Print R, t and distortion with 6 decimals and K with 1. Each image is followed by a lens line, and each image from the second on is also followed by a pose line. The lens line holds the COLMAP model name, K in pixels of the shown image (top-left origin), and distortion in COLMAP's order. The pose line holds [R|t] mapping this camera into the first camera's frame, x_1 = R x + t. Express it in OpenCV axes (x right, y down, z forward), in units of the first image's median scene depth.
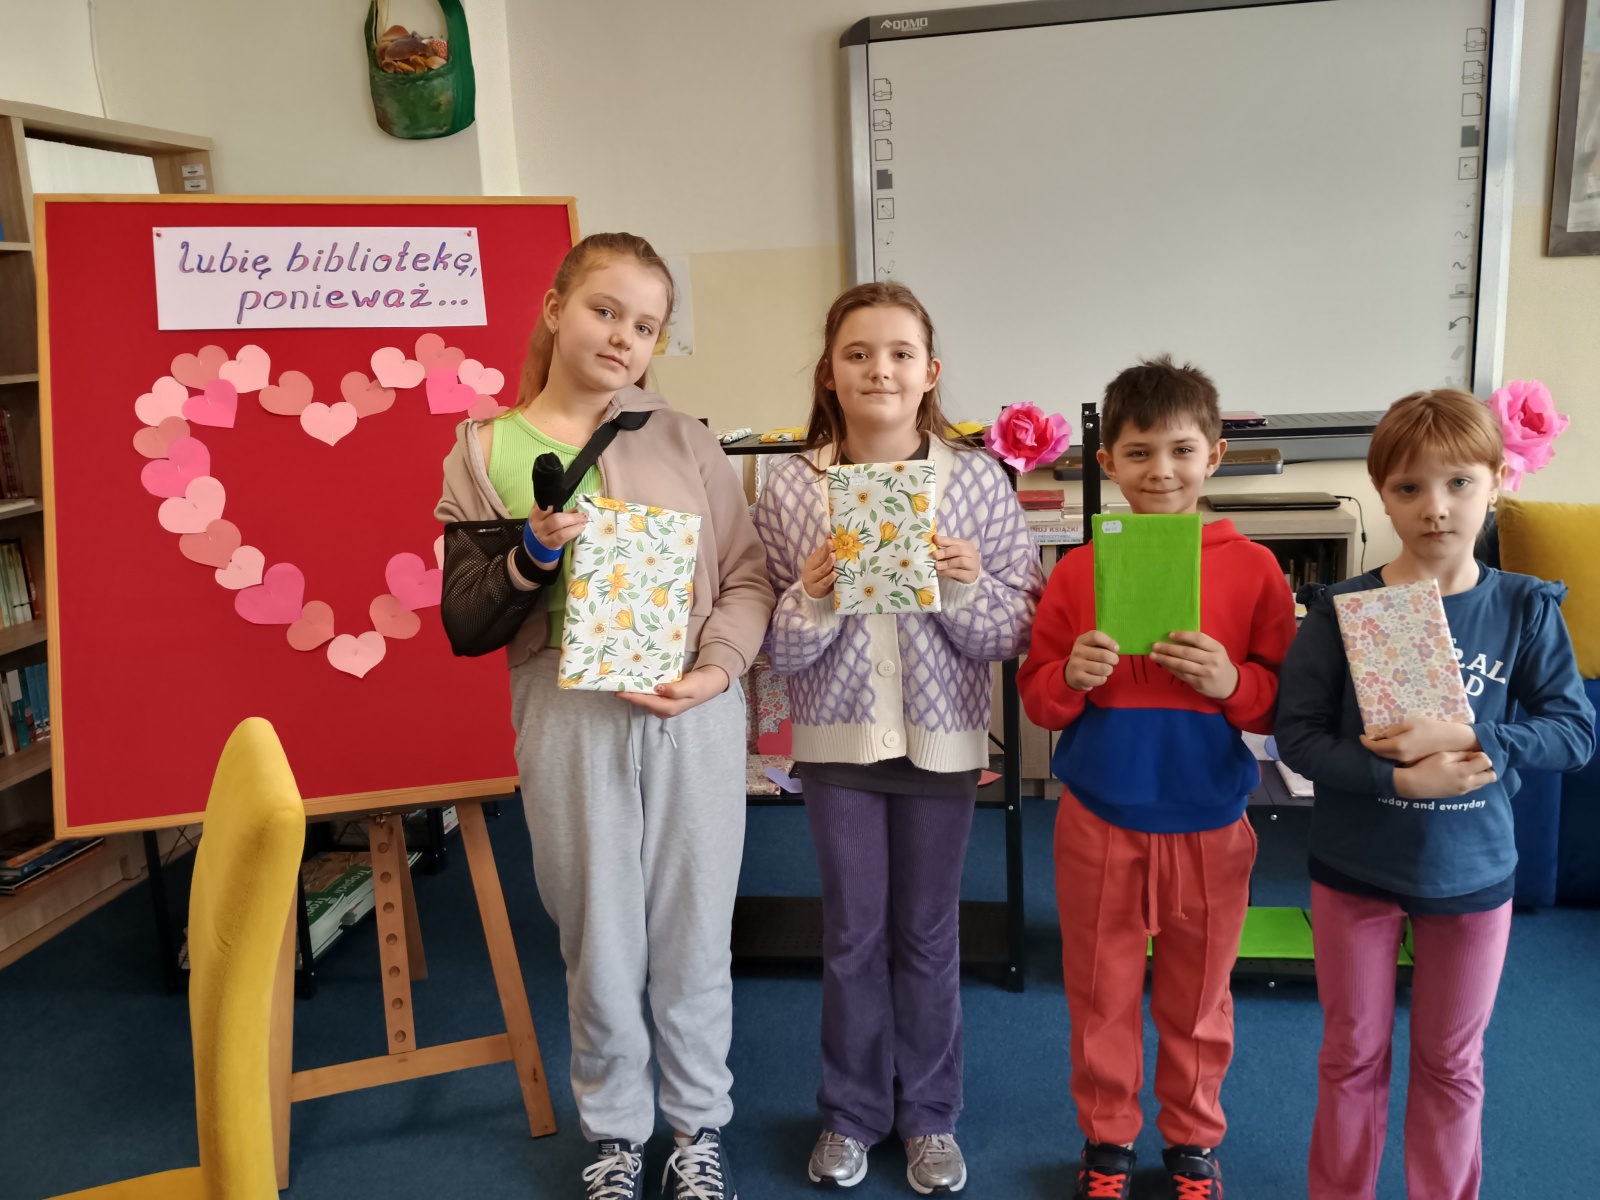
lens RADIAL K [[1345.4, 0, 800.0], [0, 1345.4, 600.0], [0, 0, 1]] dist [-0.003645, -0.001649]
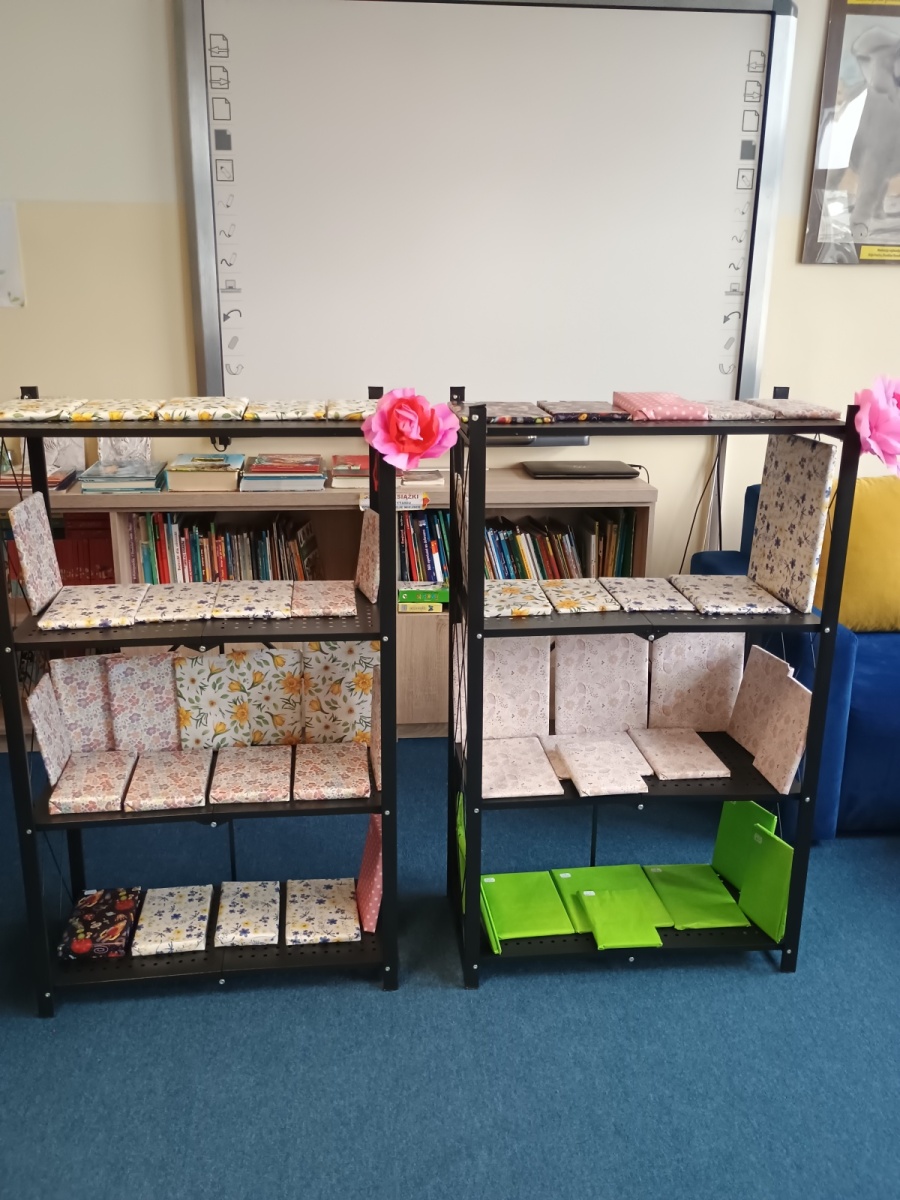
lens RADIAL K [[1034.1, 0, 450.0], [0, 1034.1, 600.0], [0, 0, 1]] dist [0.023746, -0.011327]
pose [[0.958228, -0.024344, 0.284967, -0.005121], [-0.001138, 0.996039, 0.088915, -0.043031], [-0.286002, -0.085525, 0.954405, 0.198086]]
